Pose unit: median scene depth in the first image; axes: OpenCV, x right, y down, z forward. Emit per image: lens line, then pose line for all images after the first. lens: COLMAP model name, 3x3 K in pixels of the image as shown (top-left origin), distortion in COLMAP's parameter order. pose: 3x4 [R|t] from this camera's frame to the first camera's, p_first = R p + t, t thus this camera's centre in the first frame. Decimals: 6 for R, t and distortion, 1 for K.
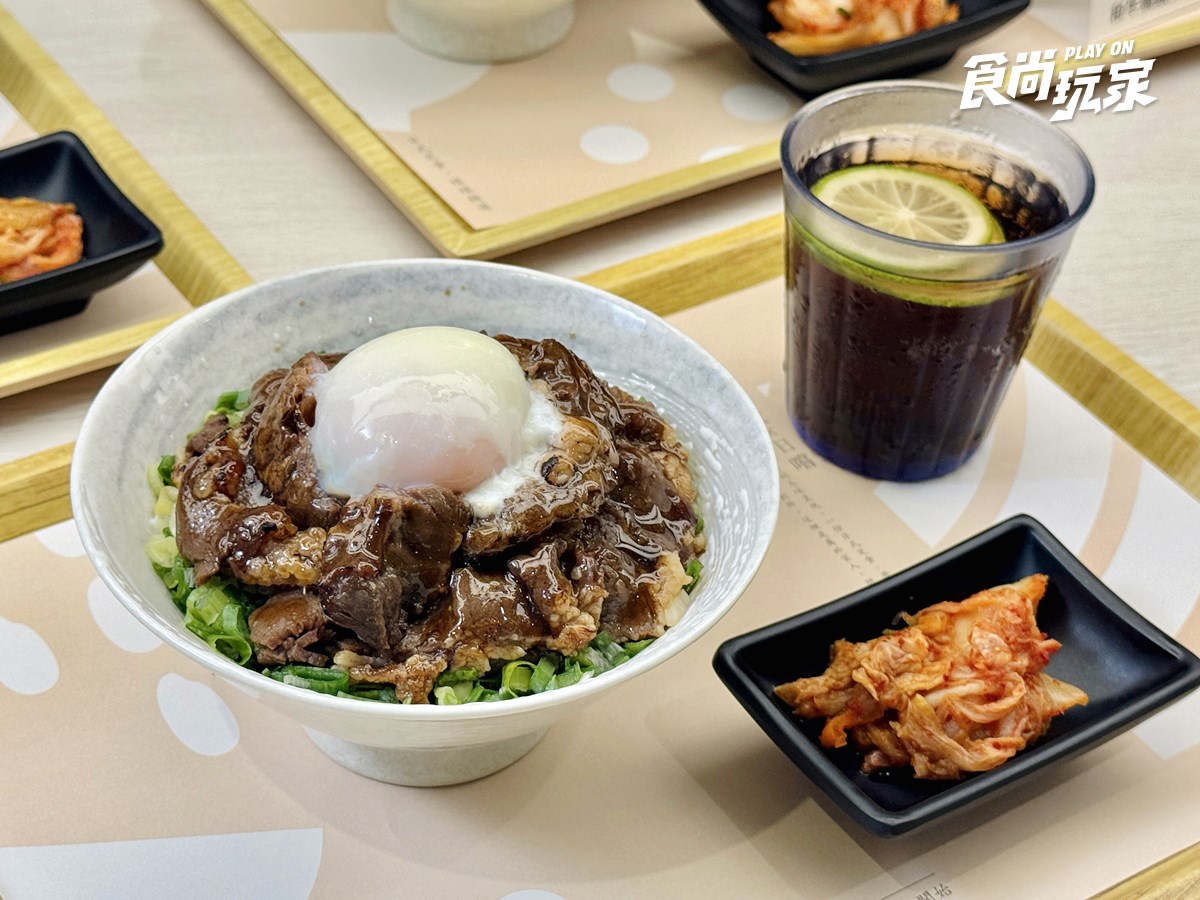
lens RADIAL K [[2409.6, 0, 600.0], [0, 2409.6, 450.0], [0, 0, 1]] dist [0.089810, 0.044981]
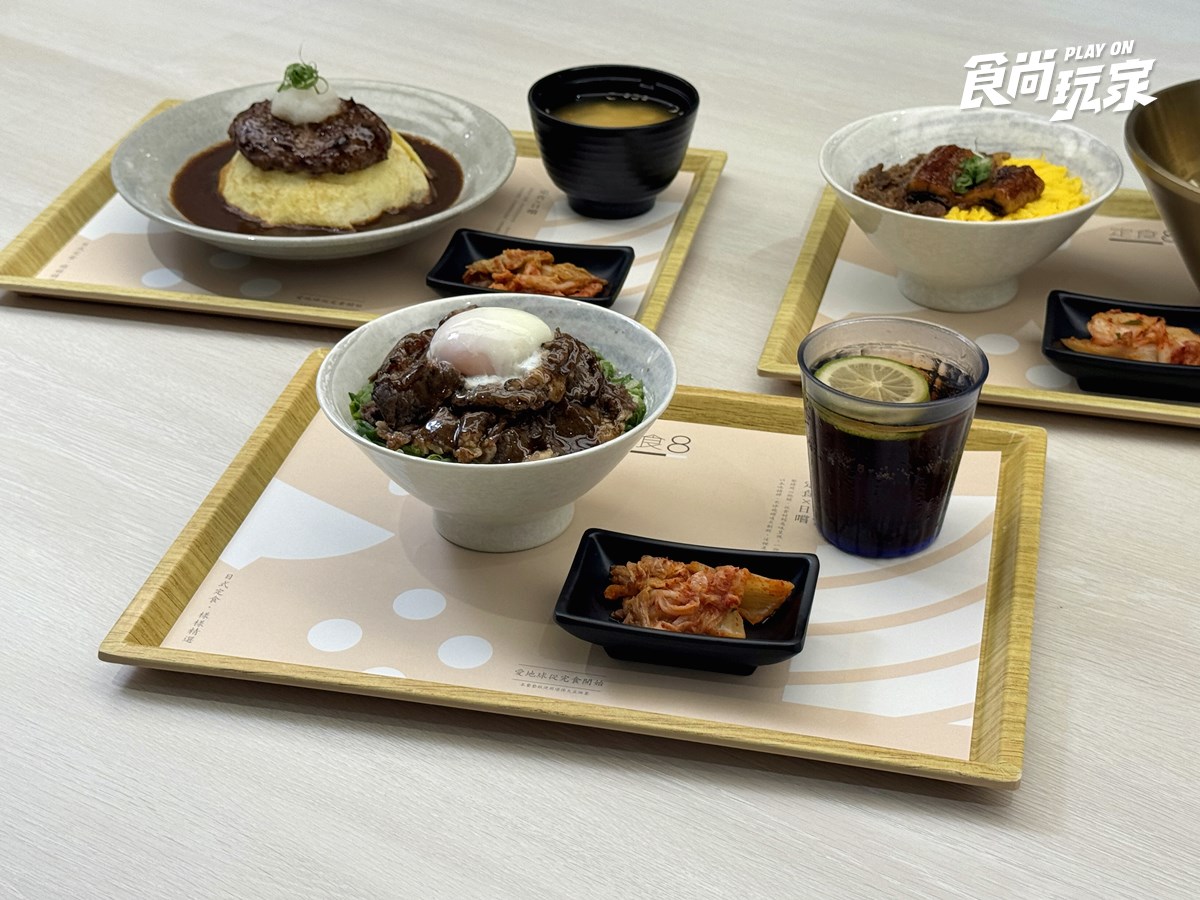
lens RADIAL K [[2089.3, 0, 600.0], [0, 2089.3, 450.0], [0, 0, 1]] dist [0.156811, -0.107536]
pose [[0.701967, 0.317582, -0.637482, 1.057606], [-0.419978, 0.907475, -0.010373, 0.041763], [0.575205, 0.275010, 0.770395, -0.230159]]
